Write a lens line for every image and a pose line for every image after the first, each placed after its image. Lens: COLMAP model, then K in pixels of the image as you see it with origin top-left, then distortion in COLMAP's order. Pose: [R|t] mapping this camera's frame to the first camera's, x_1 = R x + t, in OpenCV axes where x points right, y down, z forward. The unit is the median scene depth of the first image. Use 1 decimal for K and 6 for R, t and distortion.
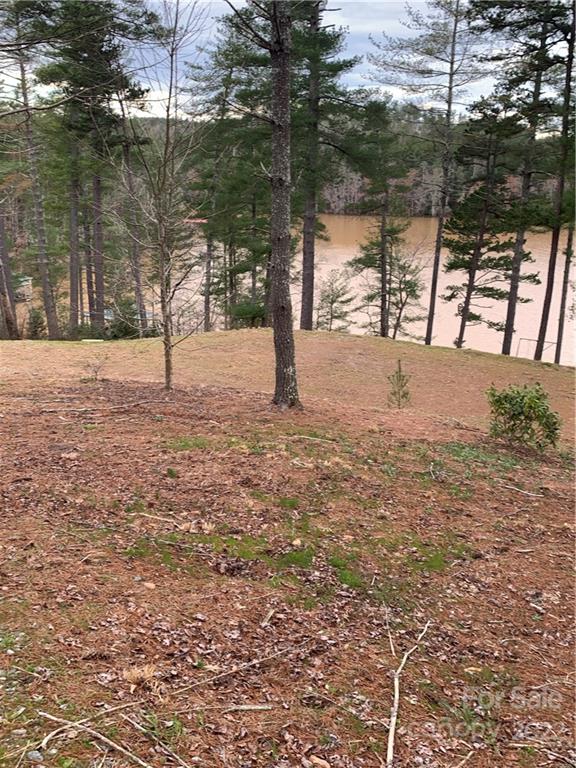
lens RADIAL K [[697.2, 0, 299.6], [0, 697.2, 383.4], [0, 0, 1]] dist [0.014760, -0.008586]
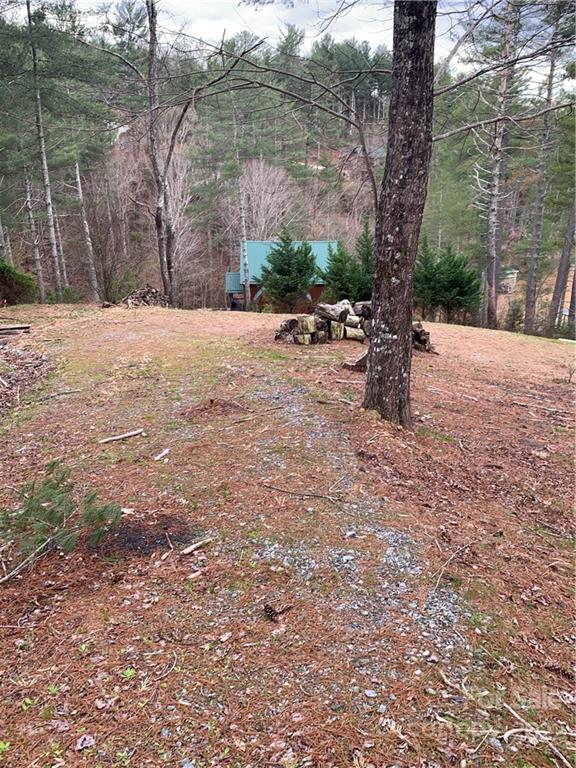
lens RADIAL K [[697.2, 0, 299.6], [0, 697.2, 383.4], [0, 0, 1]] dist [0.014760, -0.008586]
pose [[0.785892, 0.185646, -0.589838, -0.013809], [-0.181947, 0.981067, 0.066358, 0.000631], [0.590989, 0.055169, 0.804791, -0.001541]]
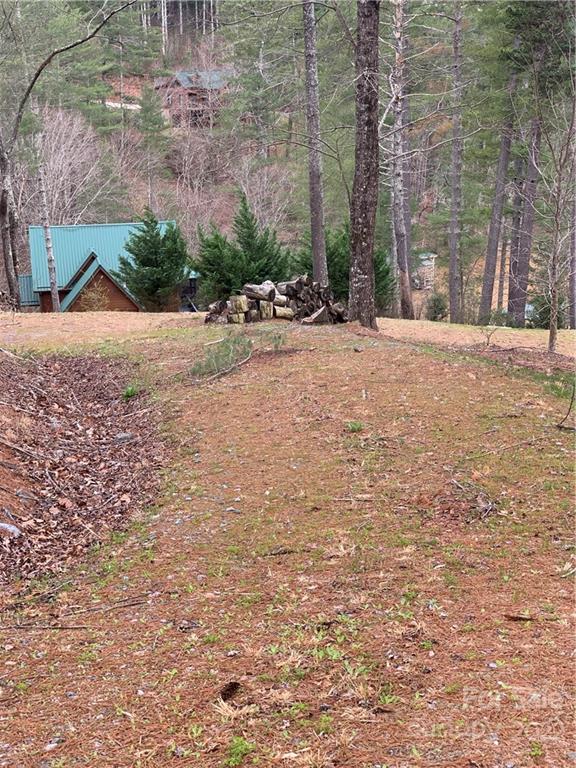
lens RADIAL K [[1196.8, 0, 288.0], [0, 1196.8, 384.0], [0, 0, 1]] dist [-0.045495, 0.911733]
pose [[0.883970, 0.093318, -0.458136, 0.292387], [-0.116488, 0.992937, -0.022511, 0.141444], [0.452799, 0.073266, 0.888597, -0.778921]]
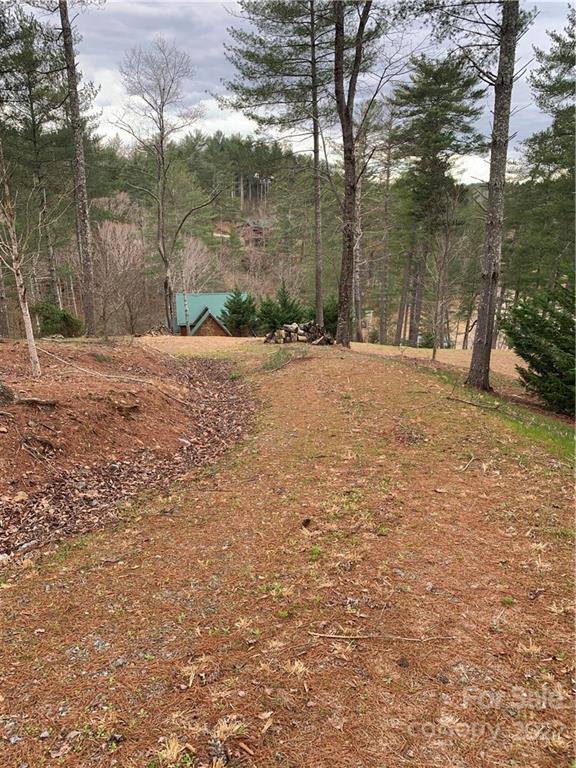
lens RADIAL K [[579.7, 0, 282.6], [0, 579.7, 382.2], [0, 0, 1]] dist [0.090266, -0.000097]
pose [[0.869352, 0.118101, -0.479875, 0.278287], [-0.135814, 0.990732, -0.002218, 0.141553], [0.475165, 0.067102, 0.877334, -0.791824]]
